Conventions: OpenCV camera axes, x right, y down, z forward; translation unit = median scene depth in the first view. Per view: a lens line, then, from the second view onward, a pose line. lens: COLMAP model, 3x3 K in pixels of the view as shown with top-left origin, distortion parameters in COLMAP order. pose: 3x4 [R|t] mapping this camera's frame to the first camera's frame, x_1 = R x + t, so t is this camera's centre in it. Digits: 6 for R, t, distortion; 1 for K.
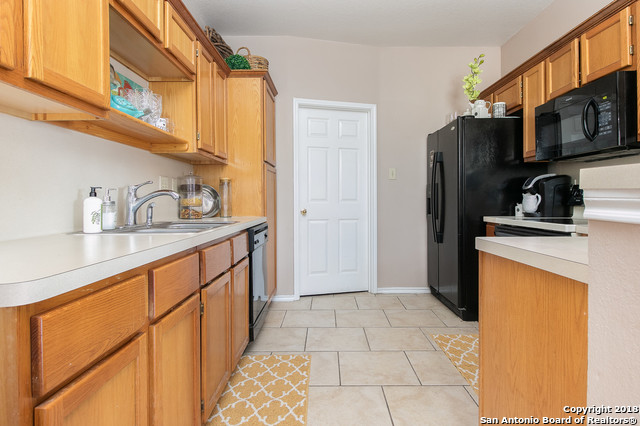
lens RADIAL K [[360.5, 0, 329.0], [0, 360.5, 203.6], [0, 0, 1]] dist [0.006537, -0.006580]
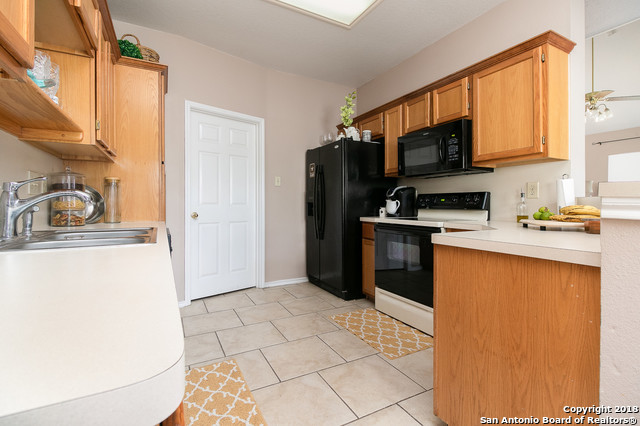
lens RADIAL K [[299.5, 0, 330.7], [0, 299.5, 204.4], [0, 0, 1]] dist [0.011016, -0.004977]
pose [[0.875983, 0.004218, 0.482323, -0.193839], [0.000295, 0.999957, -0.009281, 0.000109], [-0.482341, 0.008273, 0.875944, 0.122632]]
